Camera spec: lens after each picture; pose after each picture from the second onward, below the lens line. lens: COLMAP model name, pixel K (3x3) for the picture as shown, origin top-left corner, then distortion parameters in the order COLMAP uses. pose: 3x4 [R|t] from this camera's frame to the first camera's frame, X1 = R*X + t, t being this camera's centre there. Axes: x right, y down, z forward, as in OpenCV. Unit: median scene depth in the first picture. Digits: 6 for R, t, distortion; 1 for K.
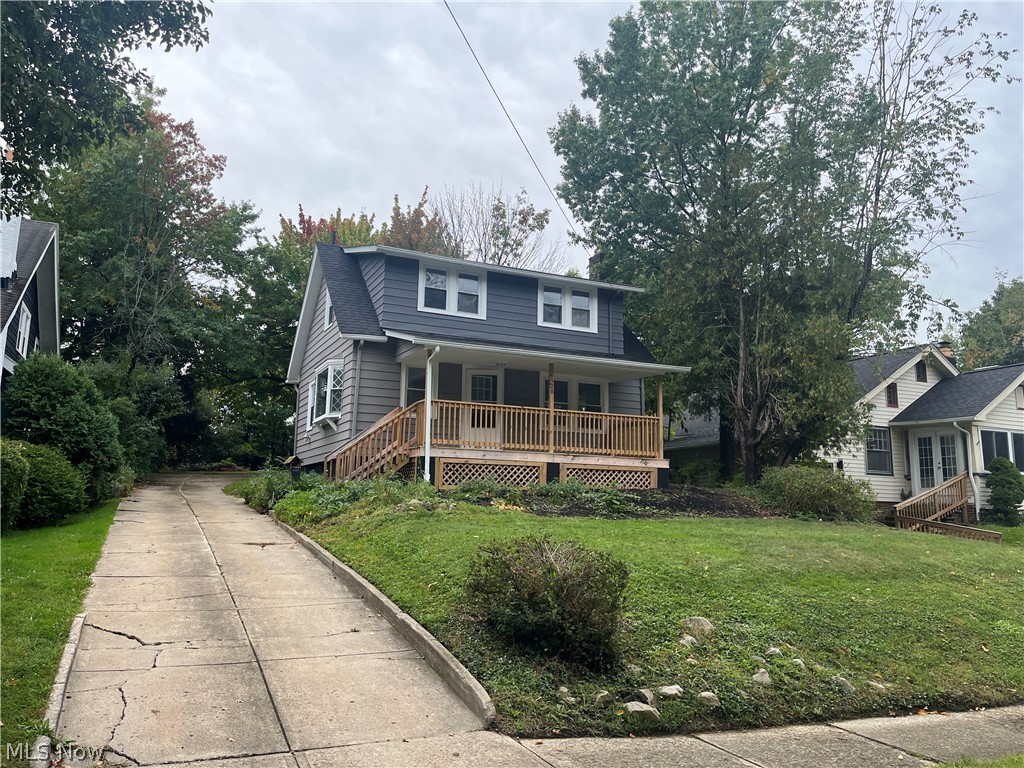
lens RADIAL K [[759.0, 0, 519.0], [0, 759.0, 378.7], [0, 0, 1]] dist [0.033765, -0.000063]
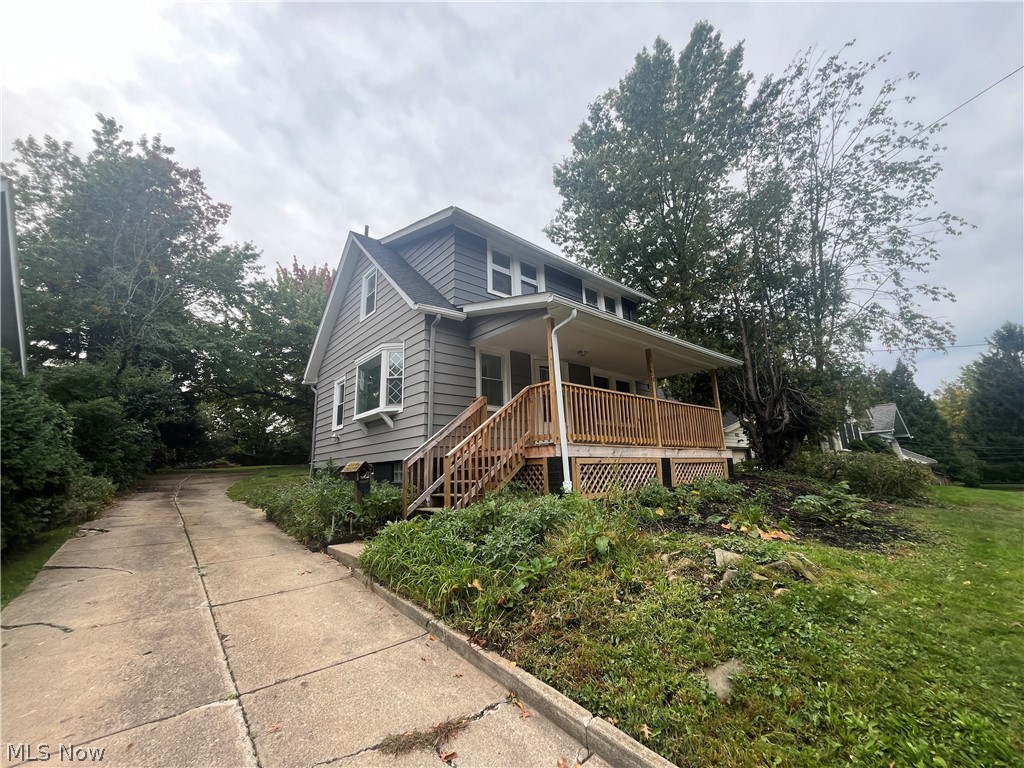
lens RADIAL K [[413.3, 0, 513.3], [0, 413.3, 388.1], [0, 0, 1]] dist [0.003018, -0.000978]
pose [[0.966917, 0.007925, 0.254969, -0.225317], [0.002303, 0.999205, -0.039789, 0.042942], [-0.255081, 0.039060, 0.966130, 0.516494]]
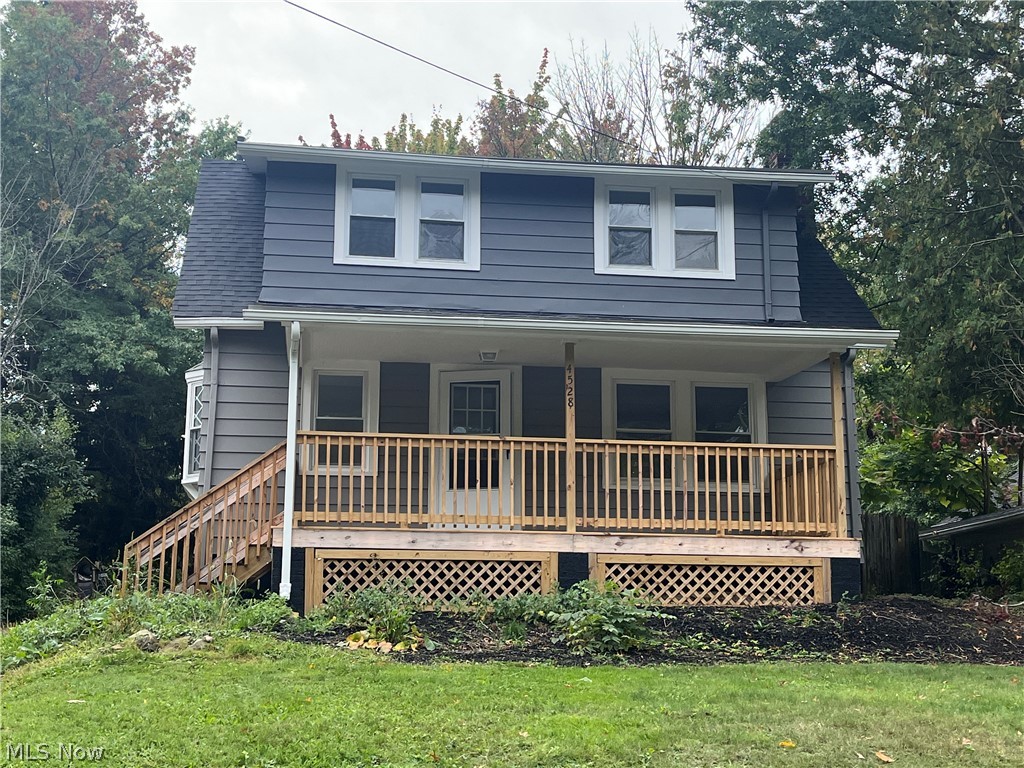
lens RADIAL K [[1390.0, 0, 504.5], [0, 1390.0, 385.1], [0, 0, 1]] dist [0.041646, 0.000000]
pose [[0.954954, -0.070609, -0.288231, 0.233065], [0.061047, 0.997249, -0.042040, 0.036785], [0.290407, 0.022550, 0.956638, 0.146418]]
